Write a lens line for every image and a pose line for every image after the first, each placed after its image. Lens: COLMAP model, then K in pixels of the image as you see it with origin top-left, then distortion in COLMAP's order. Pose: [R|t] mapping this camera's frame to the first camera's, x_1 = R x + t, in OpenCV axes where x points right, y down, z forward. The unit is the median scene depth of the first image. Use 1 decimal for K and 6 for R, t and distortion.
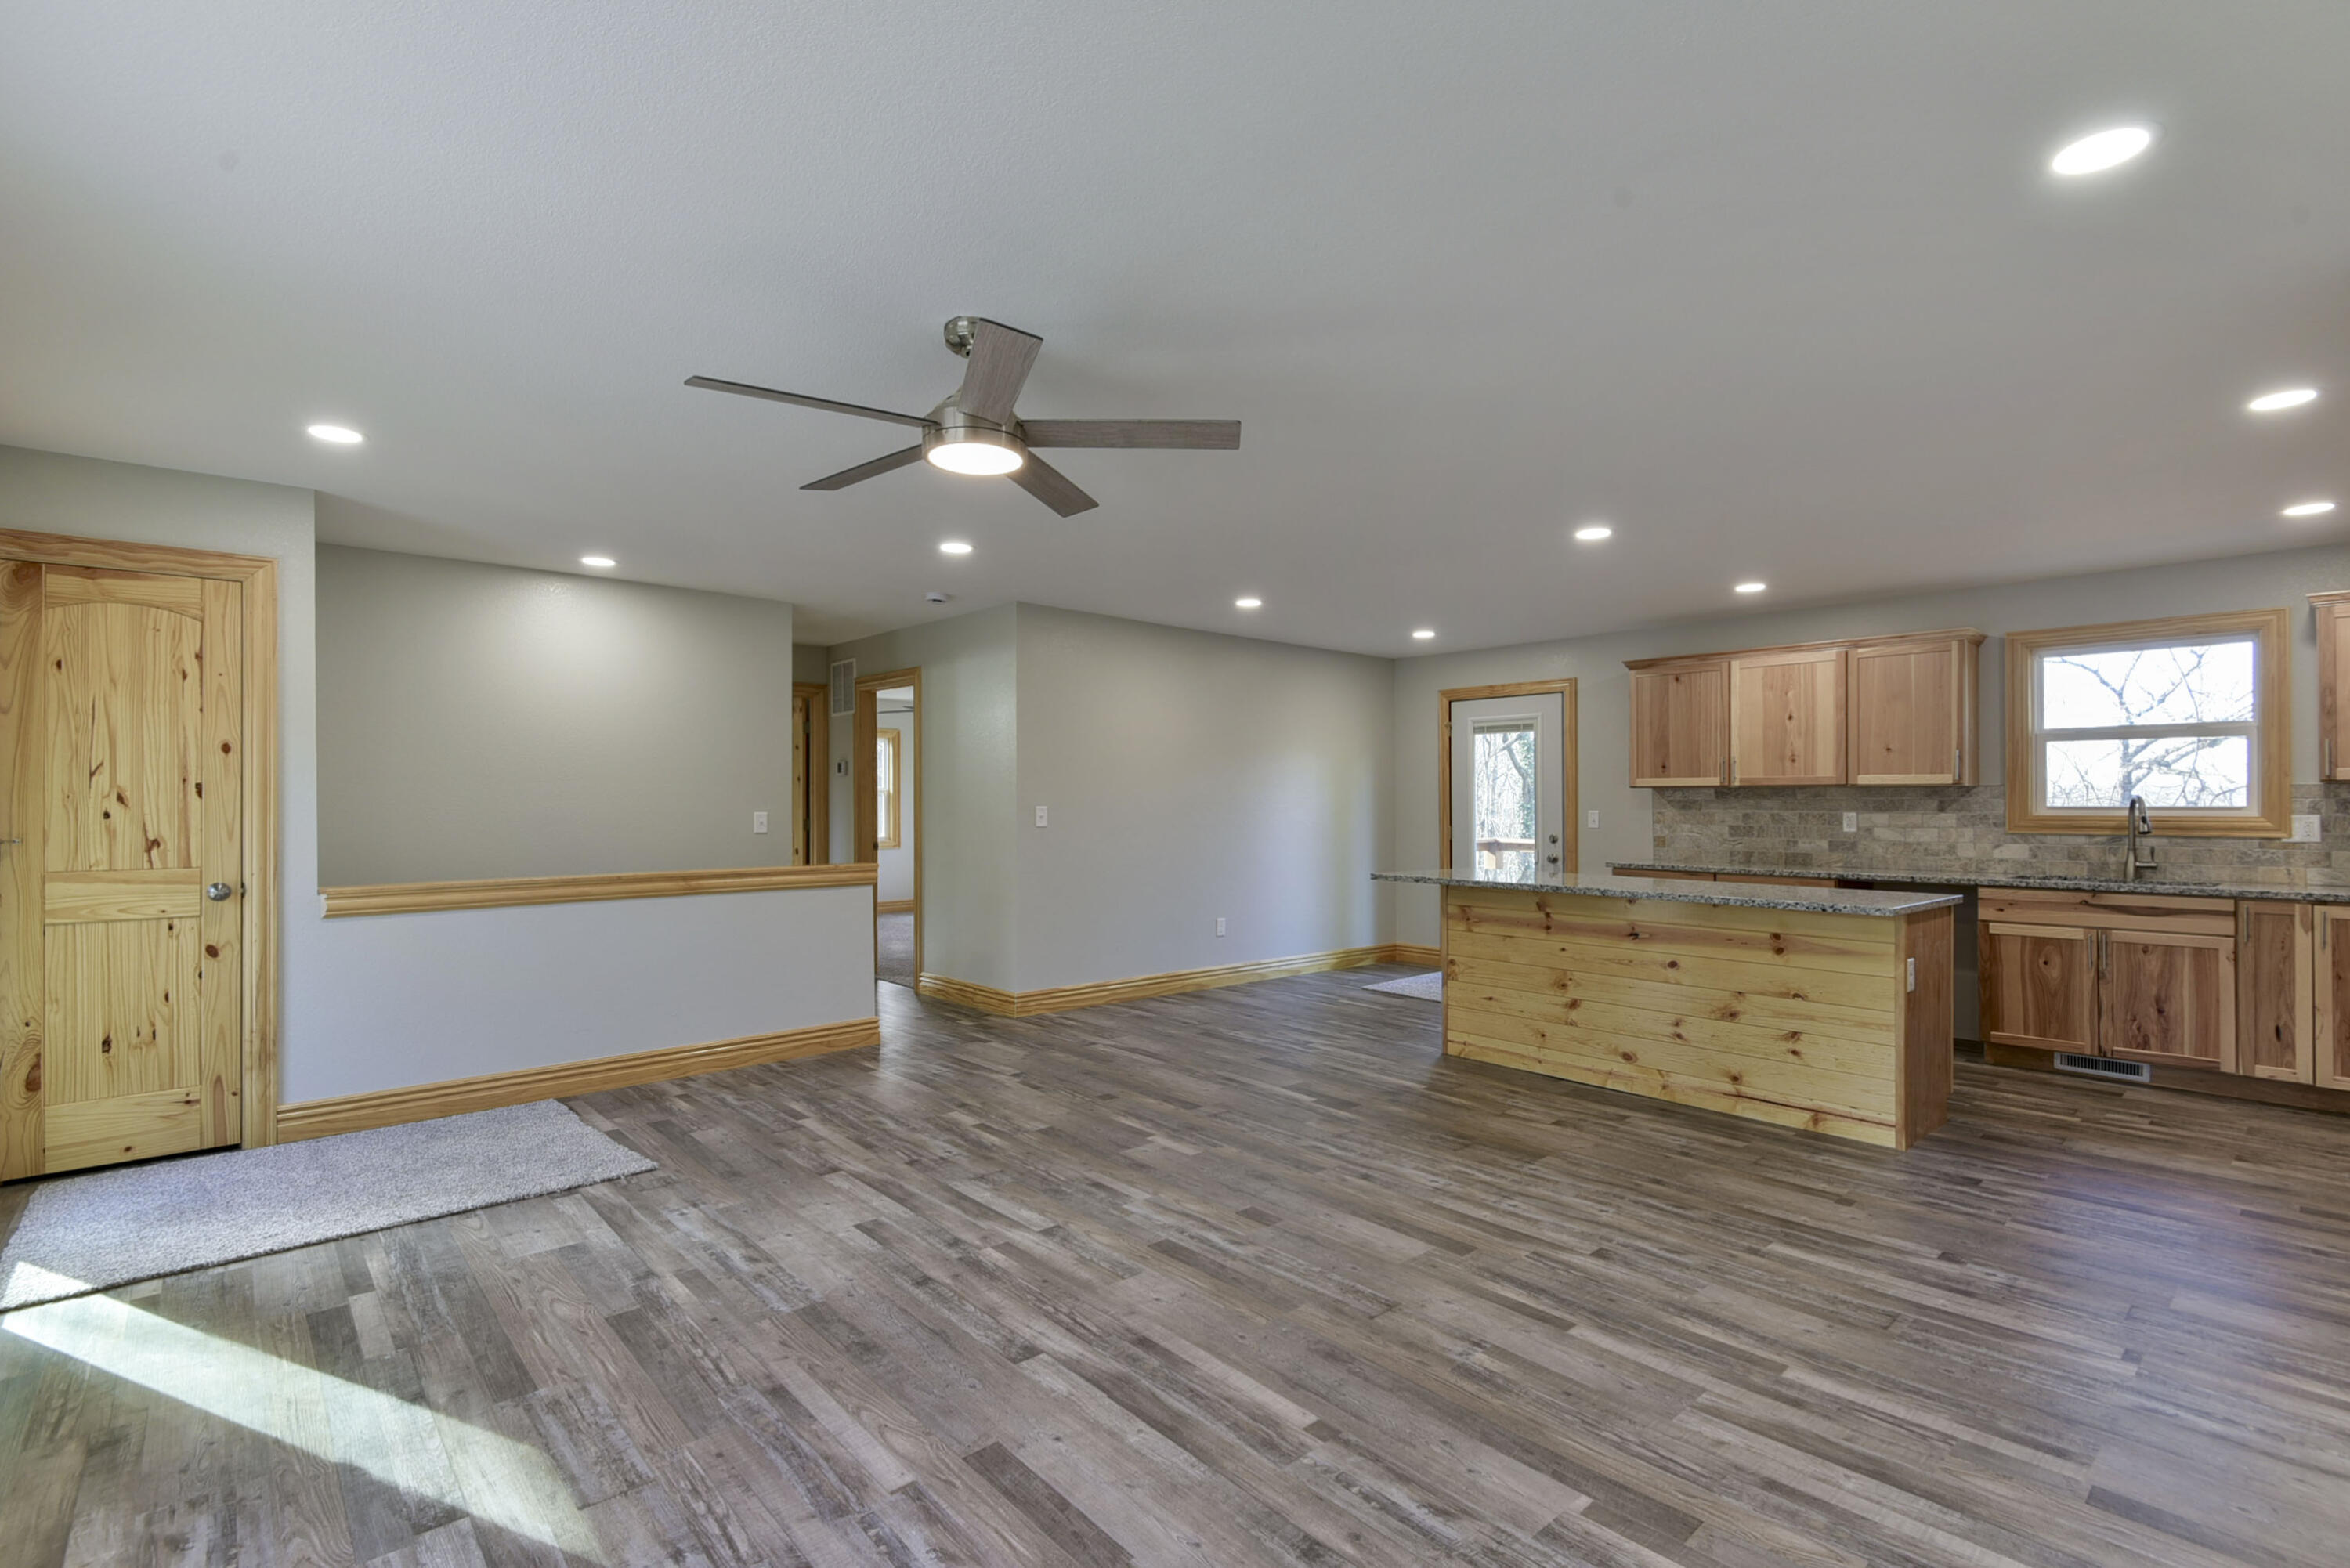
lens RADIAL K [[1087.3, 0, 1184.7], [0, 1087.3, 806.5], [0, 0, 1]] dist [0.034828, -0.024072]
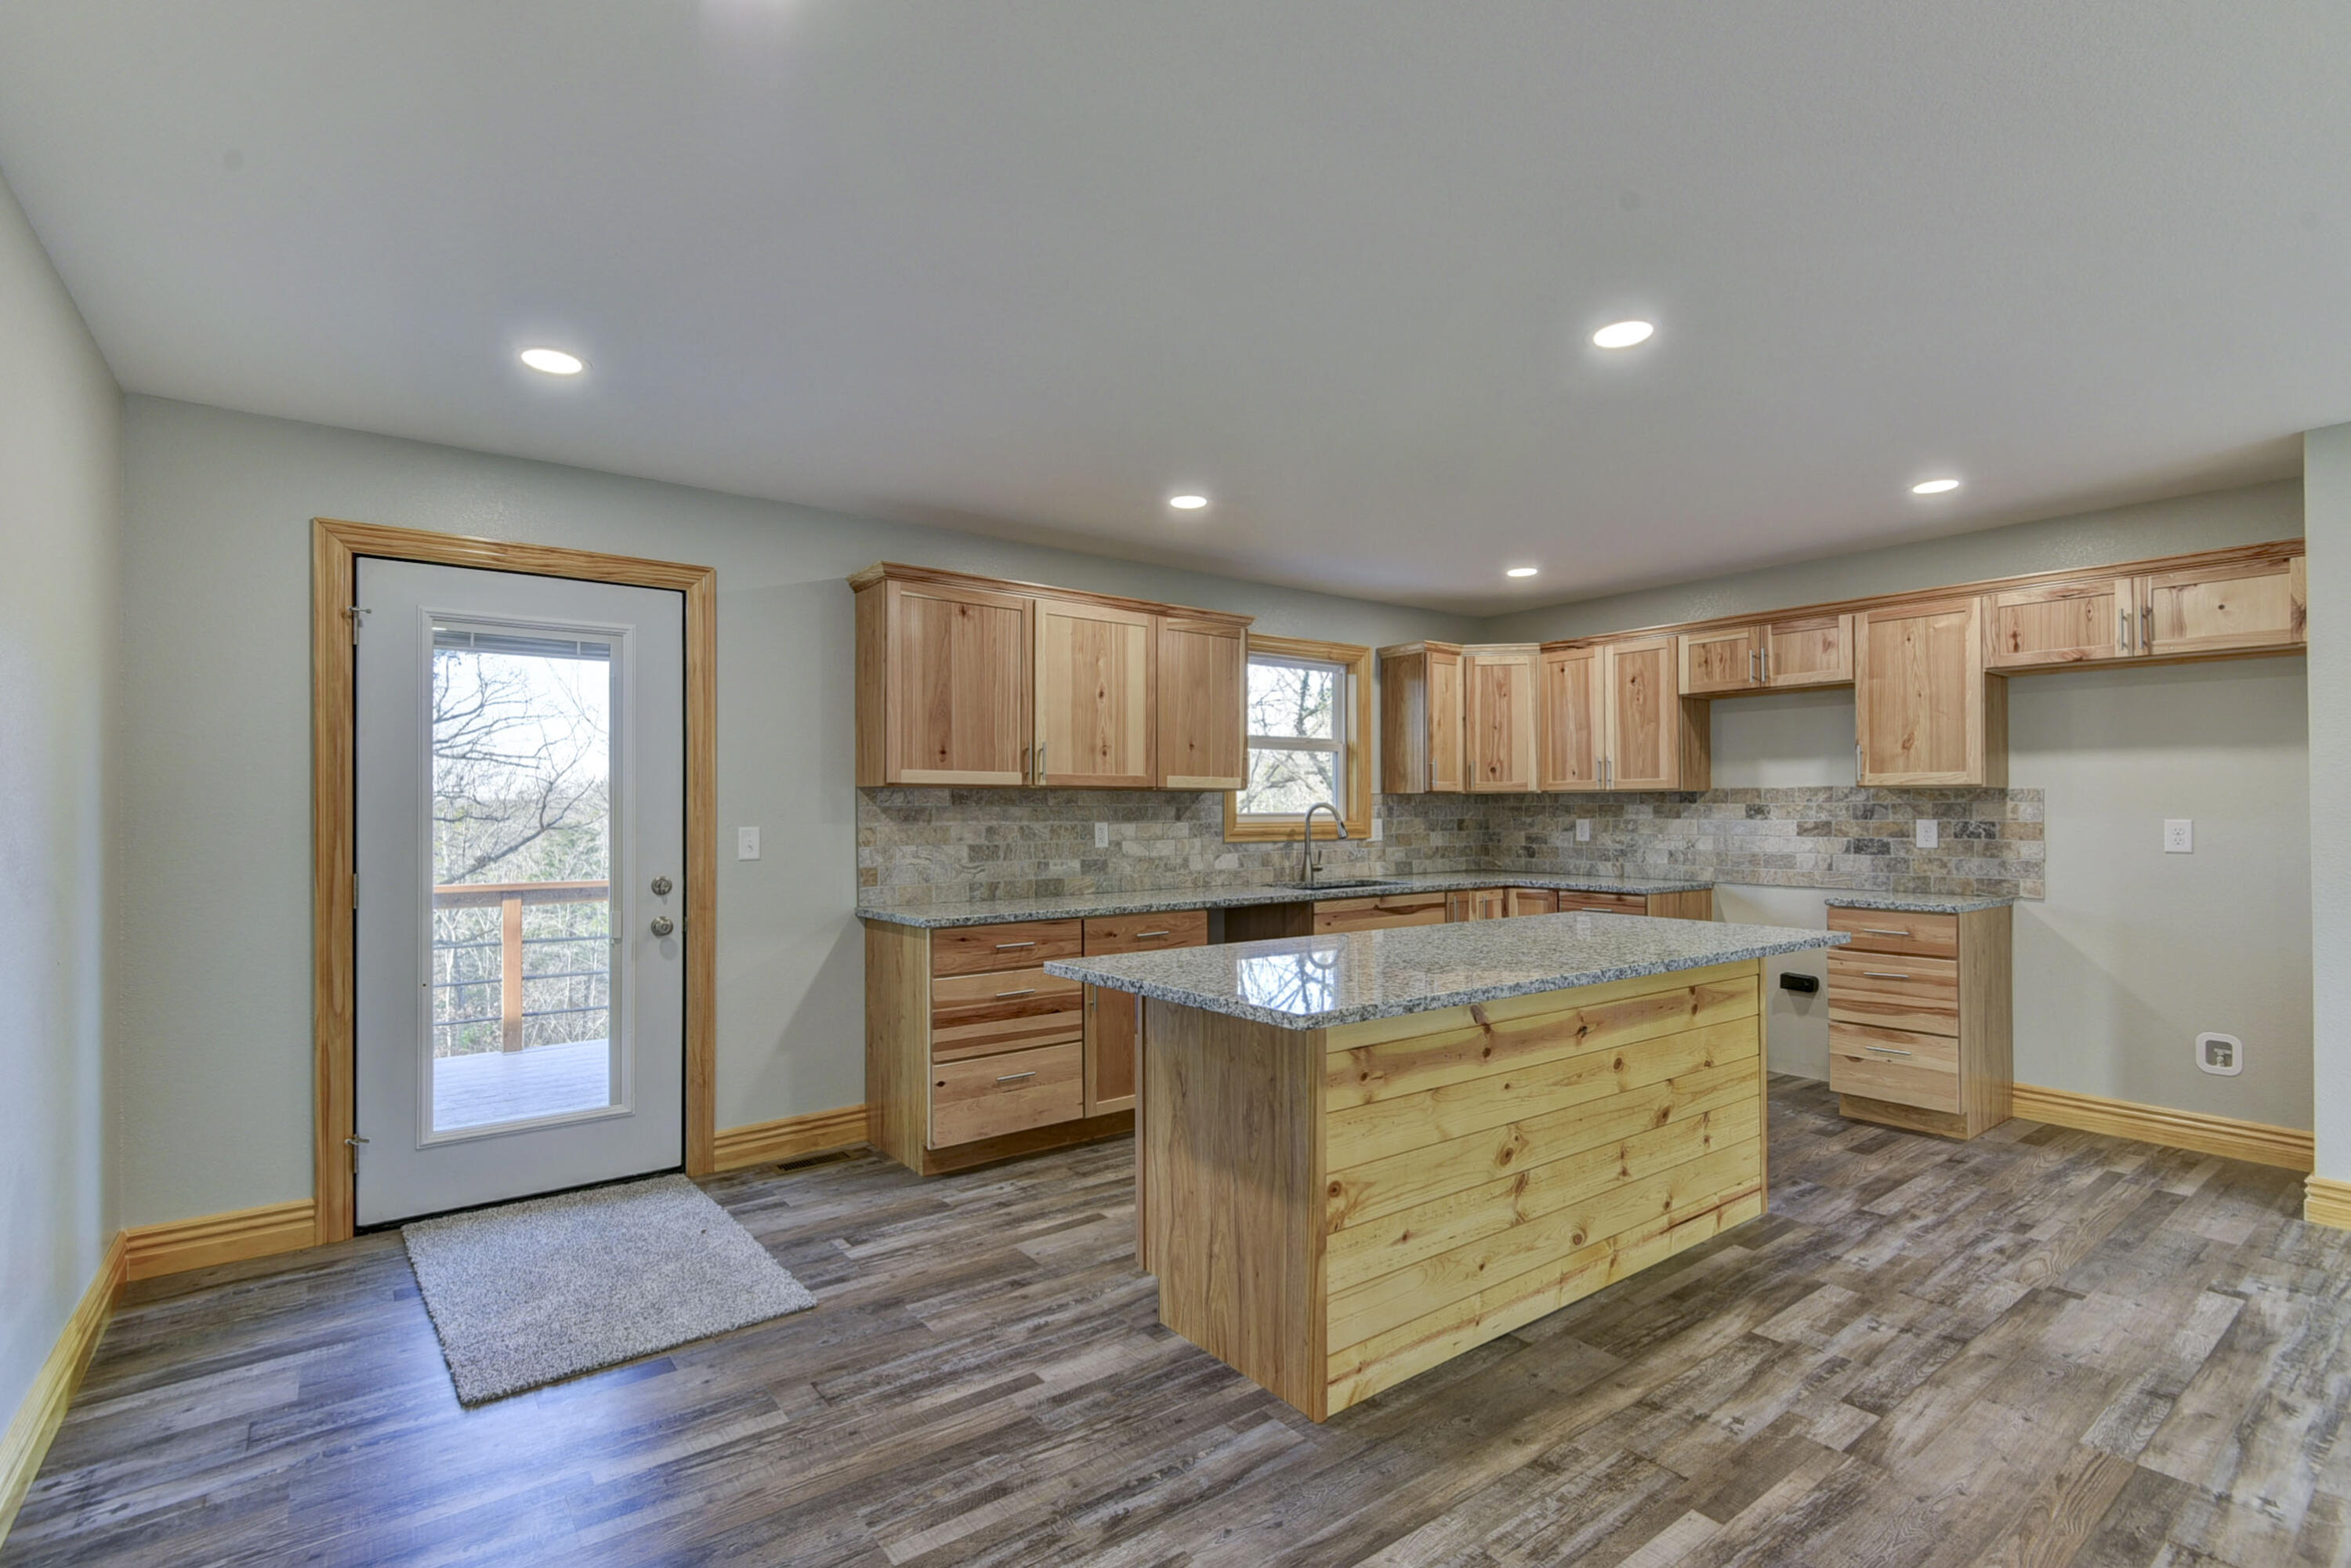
lens RADIAL K [[1131.2, 0, 1082.2], [0, 1131.2, 801.4], [0, 0, 1]] dist [0.043113, -0.023143]
pose [[0.148025, 0.004836, 0.988972, -0.245062], [0.005110, 0.999971, -0.005655, -0.006688], [-0.988970, 0.005891, 0.147996, 1.128340]]
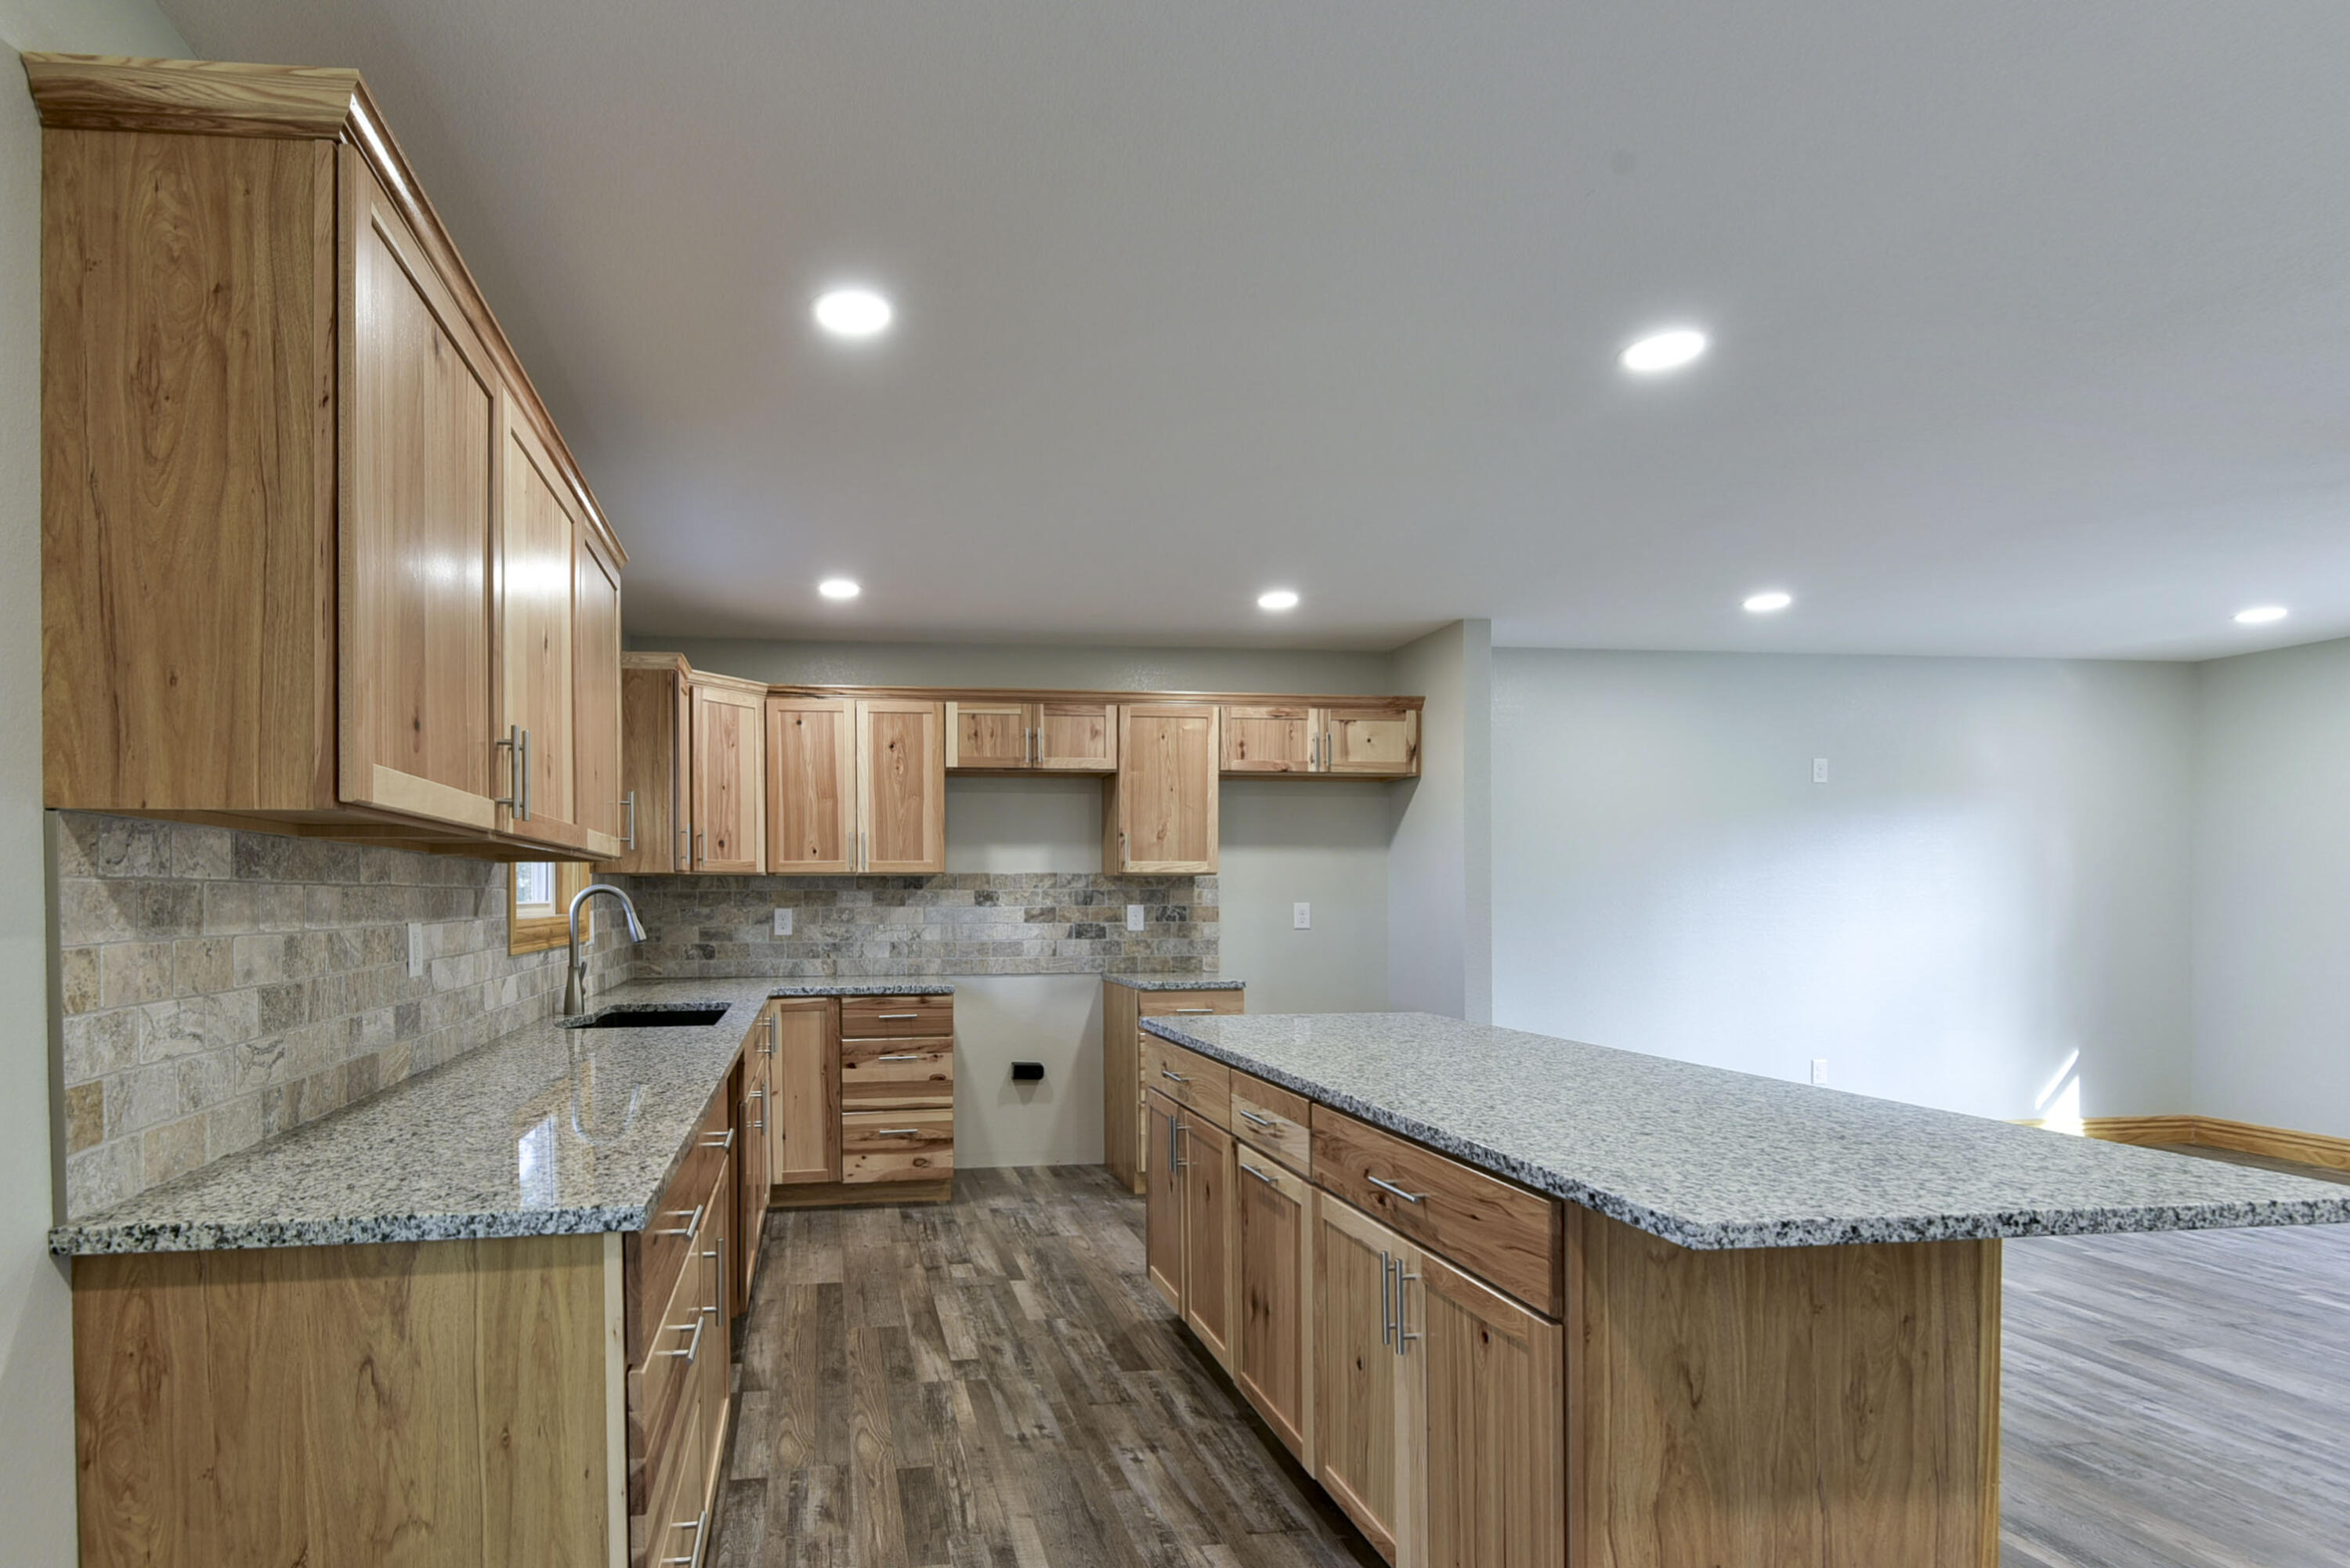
lens RADIAL K [[1200.7, 0, 1136.1], [0, 1200.7, 887.9], [0, 0, 1]] dist [0.003742, -0.000099]
pose [[-0.821234, 0.005648, 0.570564, 0.240138], [0.004183, 0.999984, -0.003877, -0.004143], [-0.570577, -0.000797, -0.821244, 1.506429]]
